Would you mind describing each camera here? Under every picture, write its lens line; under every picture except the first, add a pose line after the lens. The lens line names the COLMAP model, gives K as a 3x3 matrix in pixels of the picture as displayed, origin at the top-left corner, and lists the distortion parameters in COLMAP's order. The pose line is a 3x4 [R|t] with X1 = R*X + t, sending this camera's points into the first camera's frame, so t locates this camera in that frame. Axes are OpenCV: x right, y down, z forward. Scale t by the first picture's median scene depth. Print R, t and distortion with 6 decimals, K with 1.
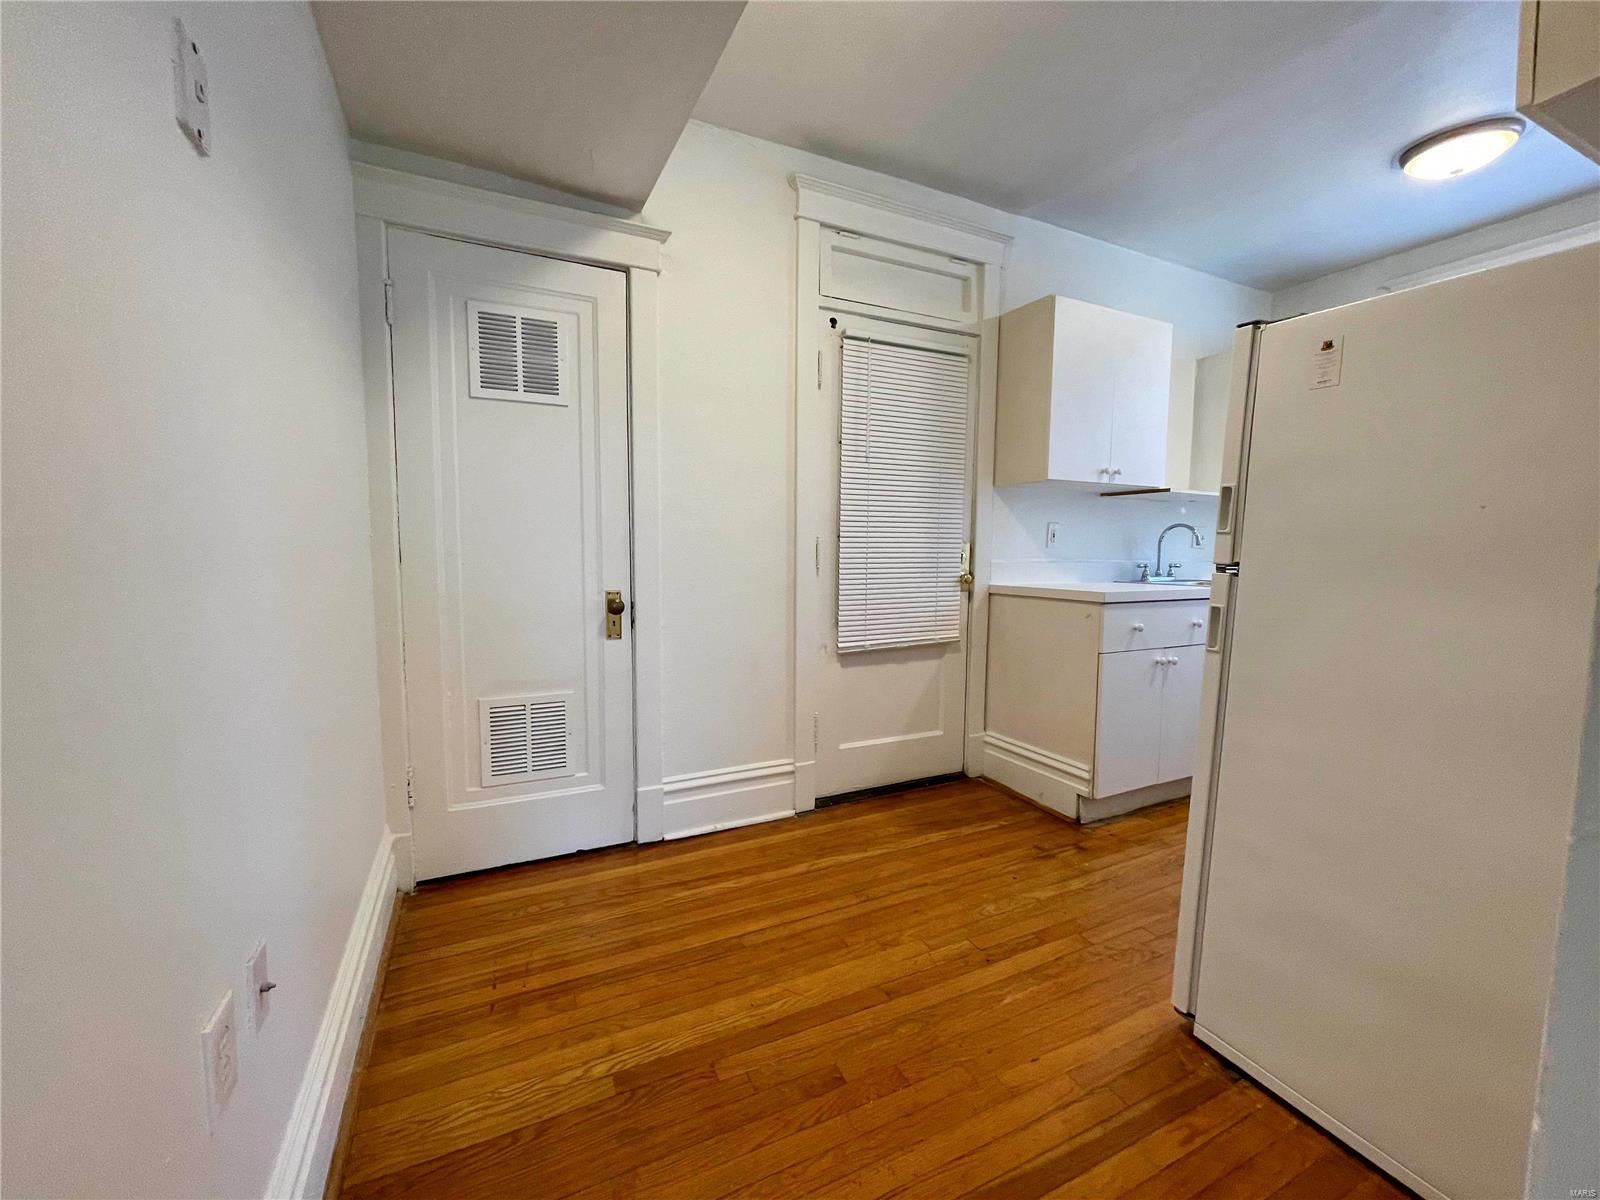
lens RADIAL K [[650.8, 0, 796.8], [0, 650.8, 607.1], [0, 0, 1]] dist [-0.000372, -0.000086]
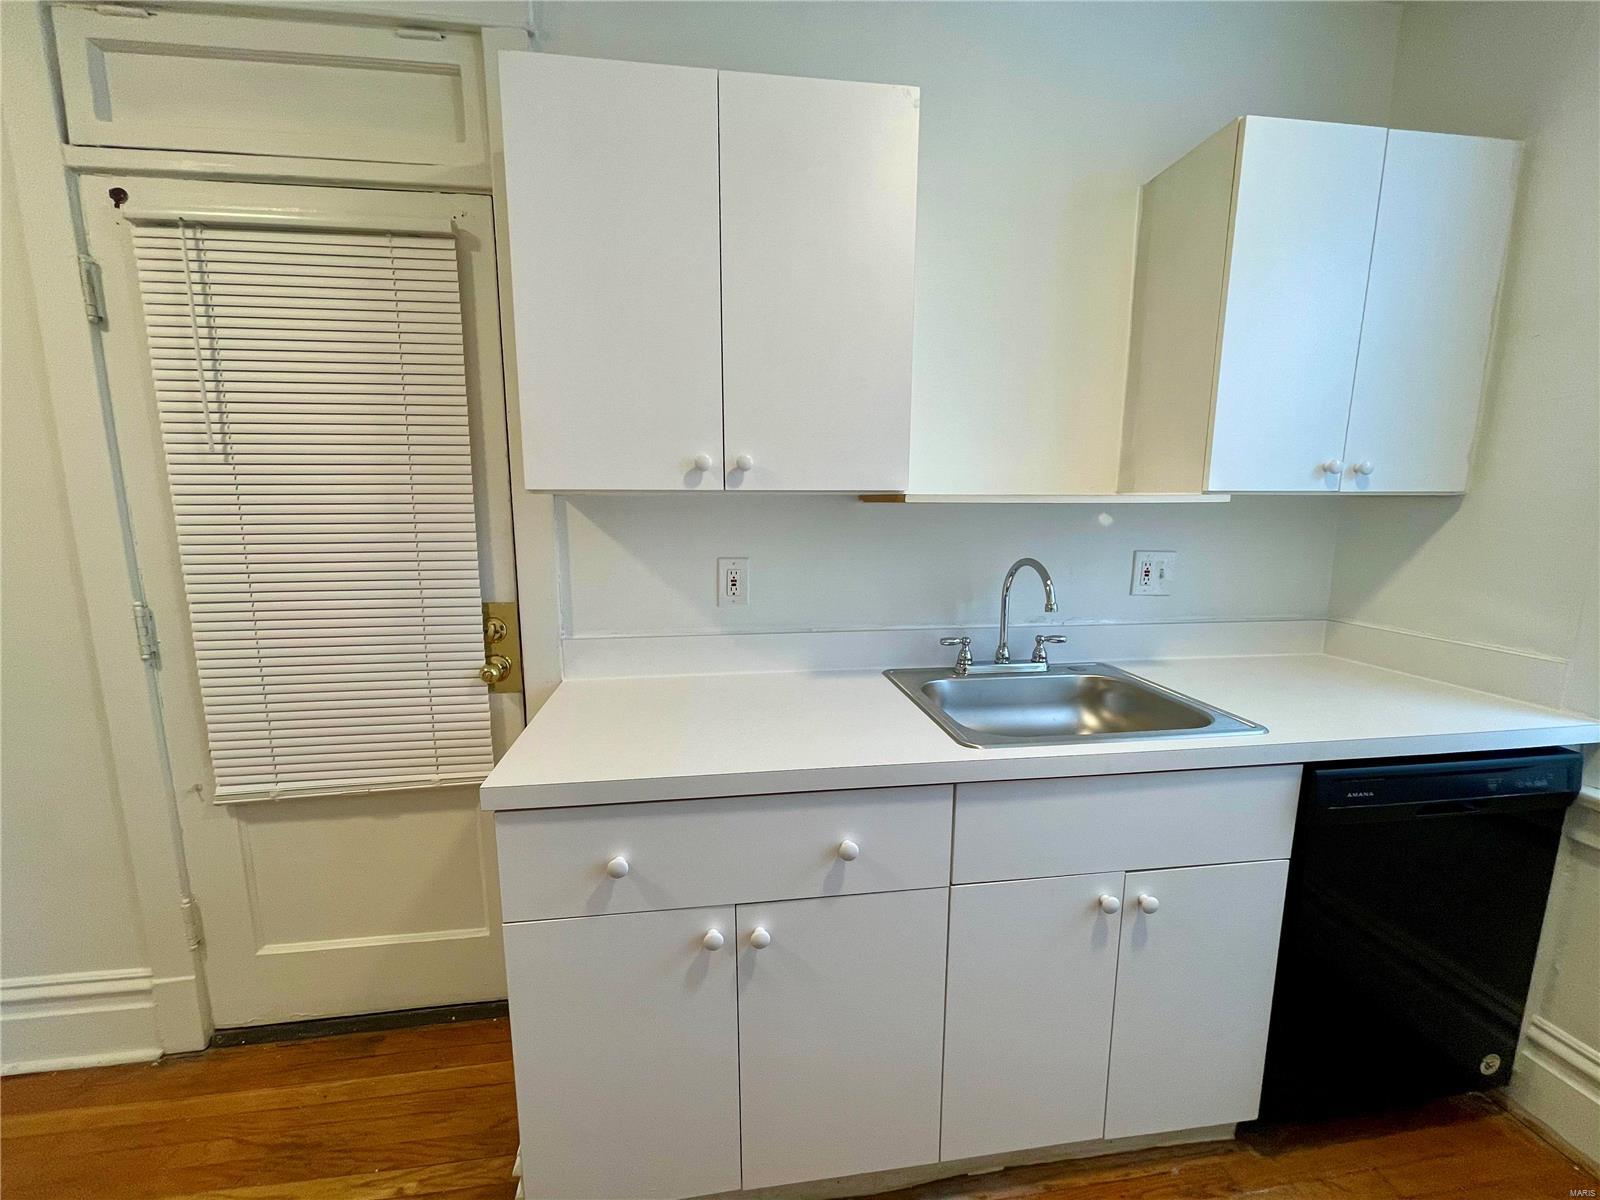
lens RADIAL K [[648.5, 0, 796.4], [0, 648.5, 609.4], [0, 0, 1]] dist [0.001661, -0.000118]
pose [[0.948083, 0.045940, -0.314689, 0.718153], [-0.021855, 0.996584, 0.079643, -0.156442], [0.317273, -0.068631, 0.945848, 0.632474]]
